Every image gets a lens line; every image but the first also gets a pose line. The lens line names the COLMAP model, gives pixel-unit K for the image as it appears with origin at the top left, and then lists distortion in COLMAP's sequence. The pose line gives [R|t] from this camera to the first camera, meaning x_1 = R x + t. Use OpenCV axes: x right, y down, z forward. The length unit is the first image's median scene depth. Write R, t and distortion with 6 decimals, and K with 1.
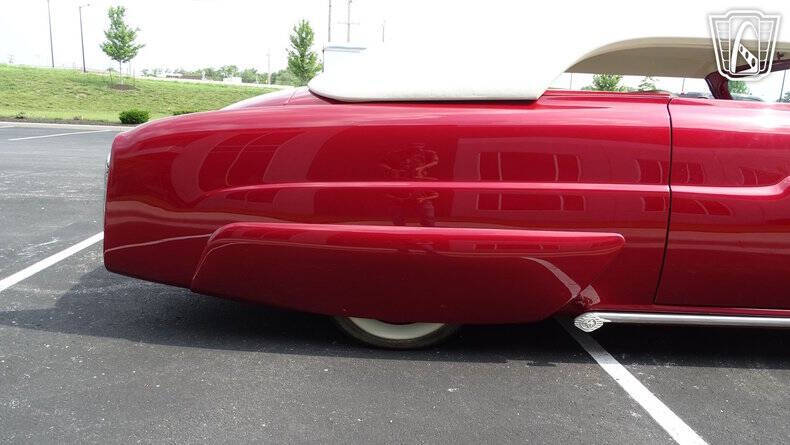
lens RADIAL K [[561.4, 0, 397.1], [0, 561.4, 223.6], [0, 0, 1]] dist [0.002140, -0.003193]
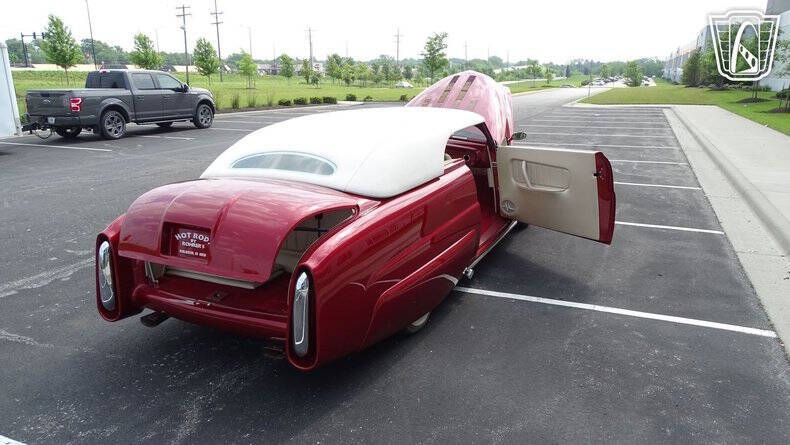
lens RADIAL K [[561.4, 0, 397.1], [0, 561.4, 223.6], [0, 0, 1]] dist [0.002140, -0.003193]
pose [[0.456163, -0.270270, 0.847861, -1.160240], [0.196839, 0.959809, 0.200053, -0.365736], [-0.867853, 0.075635, 0.491029, 0.159151]]
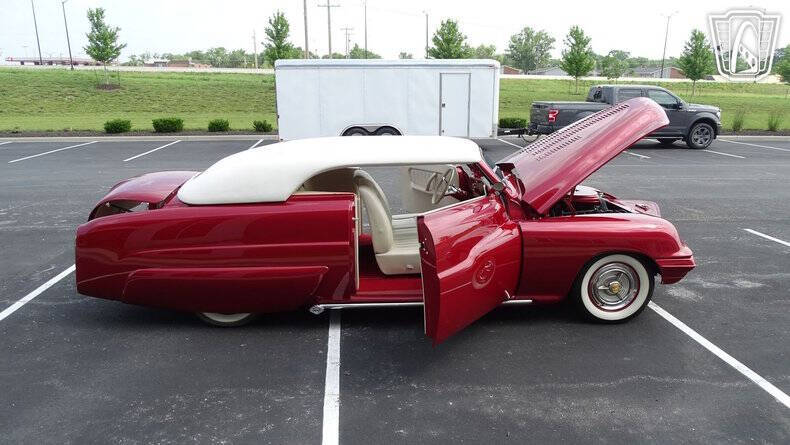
lens RADIAL K [[559.7, 0, 404.3], [0, 559.7, 243.5], [0, 0, 1]] dist [-0.022866, 0.003929]
pose [[0.998991, -0.043975, 0.009143, 0.503971], [0.043096, 0.995800, 0.080780, -0.165197], [-0.012657, -0.080305, 0.996690, -0.771207]]
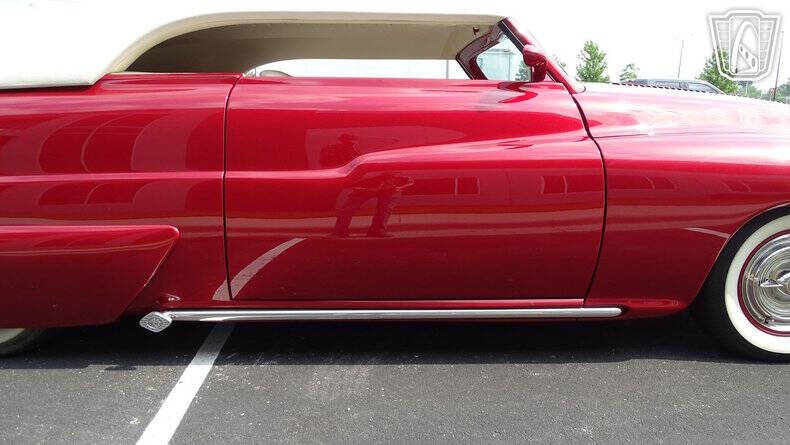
lens RADIAL K [[599.3, 0, 377.8], [0, 599.3, 207.7], [0, 0, 1]] dist [0.028409, 0.000198]
pose [[0.998529, -0.038202, -0.038471, 0.587066], [0.037872, 0.999240, -0.009271, 0.008265], [0.038796, 0.007800, 0.999217, 0.012086]]
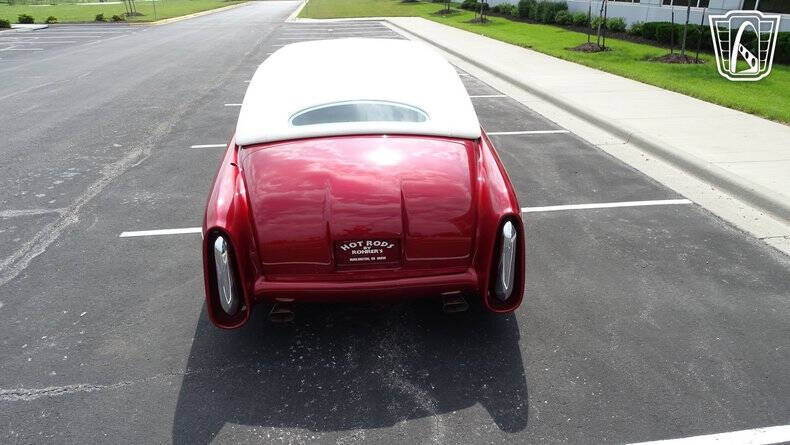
lens RADIAL K [[561.4, 0, 397.1], [0, 561.4, 223.6], [0, 0, 1]] dist [0.002140, -0.003193]
pose [[-0.058906, -0.429772, 0.901014, -1.326949], [0.198538, 0.879507, 0.432493, -0.597932], [-0.978321, 0.204362, 0.033518, 0.980721]]
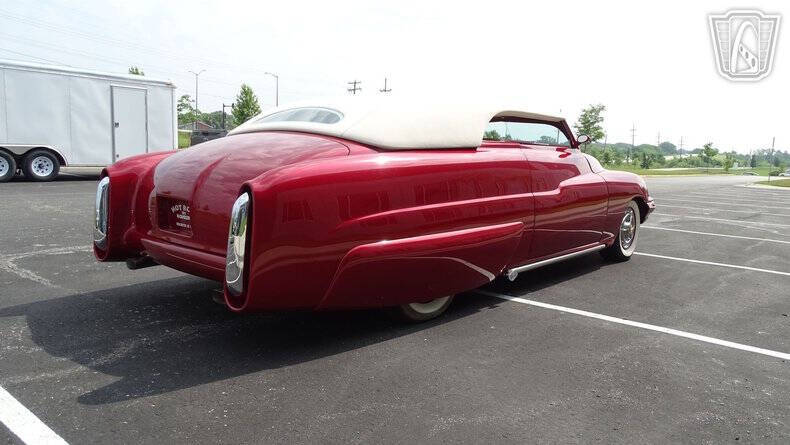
lens RADIAL K [[561.4, 0, 397.1], [0, 561.4, 223.6], [0, 0, 1]] dist [0.002140, -0.003193]
pose [[0.683763, -0.109807, 0.721395, -0.876439], [0.133460, 0.990756, 0.024309, -0.054359], [-0.717395, 0.079656, 0.692097, 0.040099]]
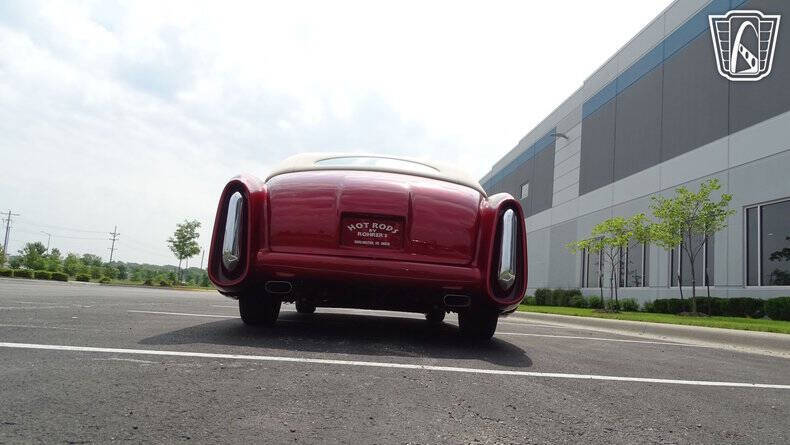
lens RADIAL K [[561.4, 0, 397.1], [0, 561.4, 223.6], [0, 0, 1]] dist [0.002140, -0.003193]
pose [[-0.009370, 0.086624, 0.996197, -1.490680], [0.130961, 0.987766, -0.084659, -0.015378], [-0.991343, 0.129670, -0.020600, 1.055327]]
